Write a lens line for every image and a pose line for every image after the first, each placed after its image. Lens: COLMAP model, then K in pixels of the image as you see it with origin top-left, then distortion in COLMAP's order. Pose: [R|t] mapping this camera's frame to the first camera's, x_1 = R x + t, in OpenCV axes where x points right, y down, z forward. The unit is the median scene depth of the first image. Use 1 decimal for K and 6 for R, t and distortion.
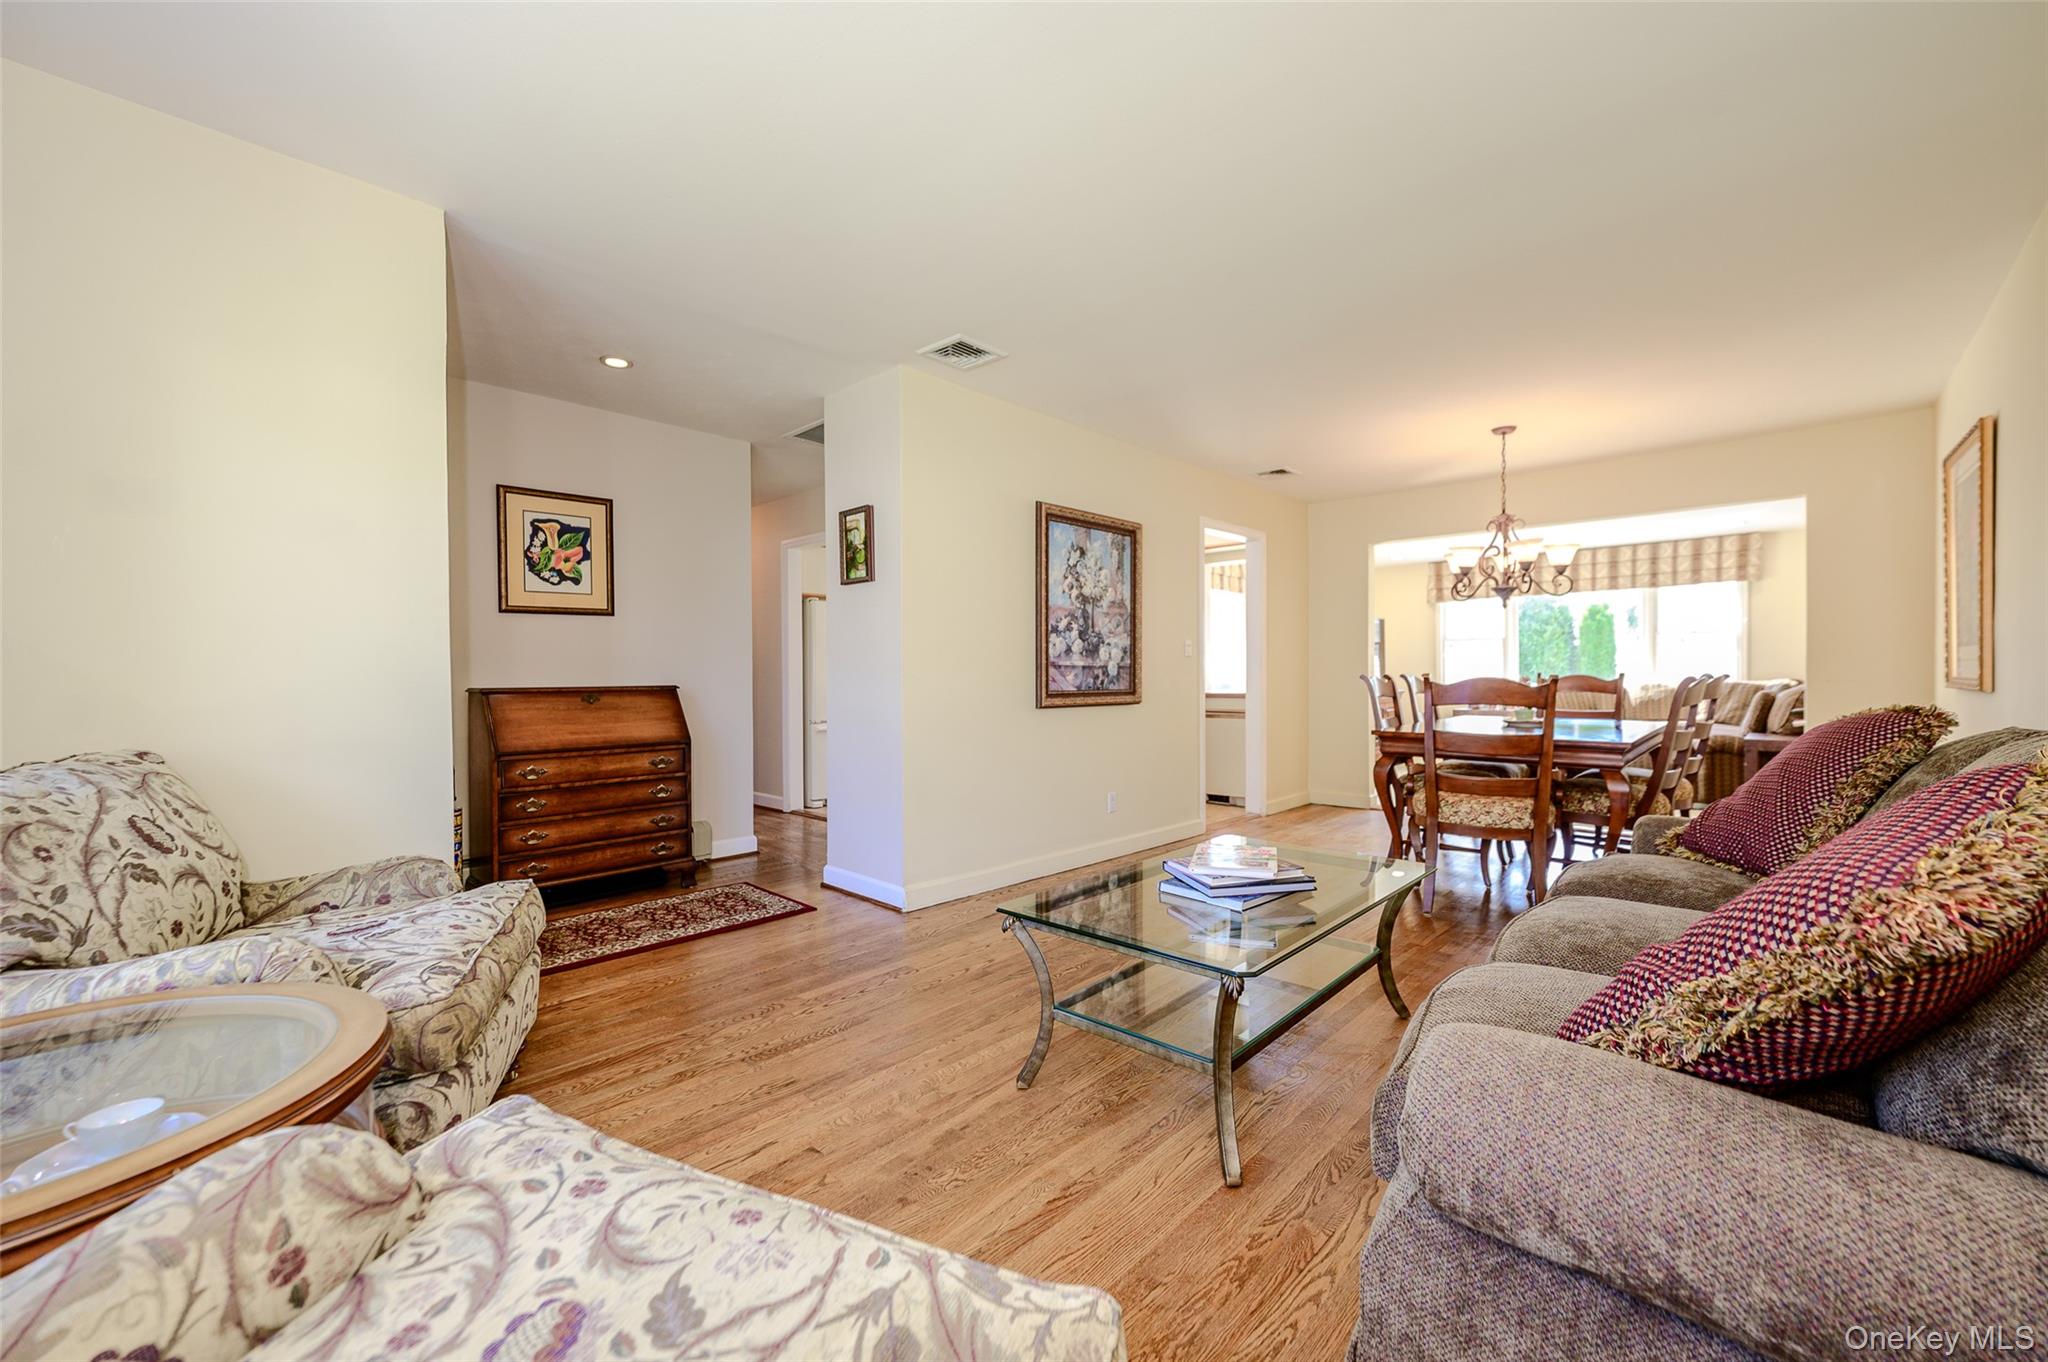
lens RADIAL K [[821.3, 0, 1025.2], [0, 821.3, 676.1], [0, 0, 1]] dist [-0.002563, 0.000091]
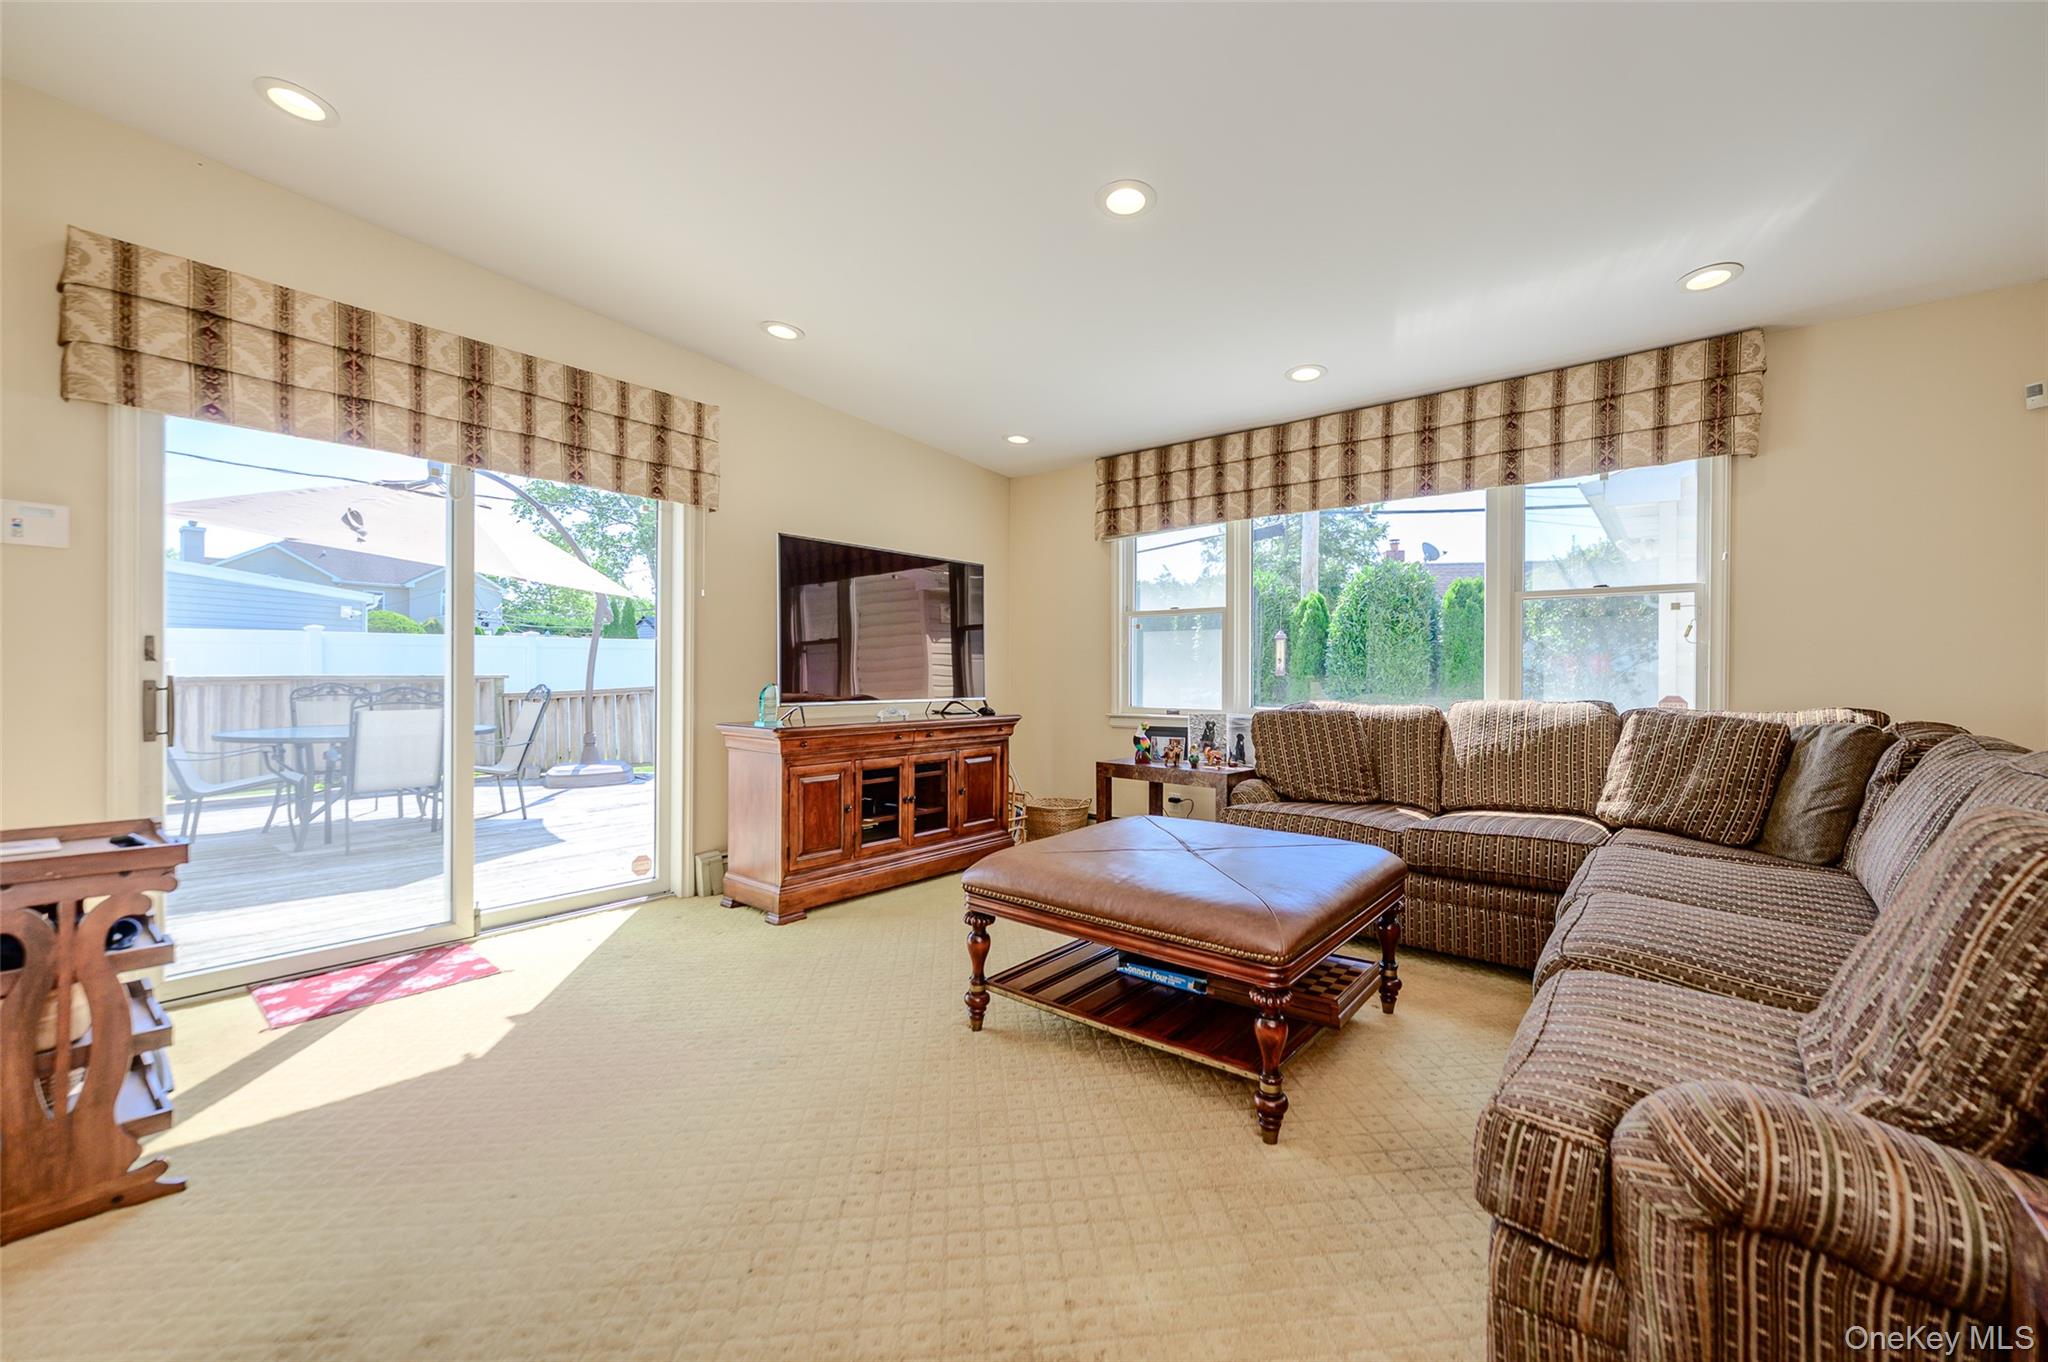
lens RADIAL K [[821.3, 0, 1025.2], [0, 821.3, 676.1], [0, 0, 1]] dist [-0.002563, 0.000091]
pose [[0.997287, 0.009295, 0.073020, 0.507229], [-0.009072, 0.999953, -0.003384, -0.005565], [-0.073048, 0.002713, 0.997325, 0.622075]]
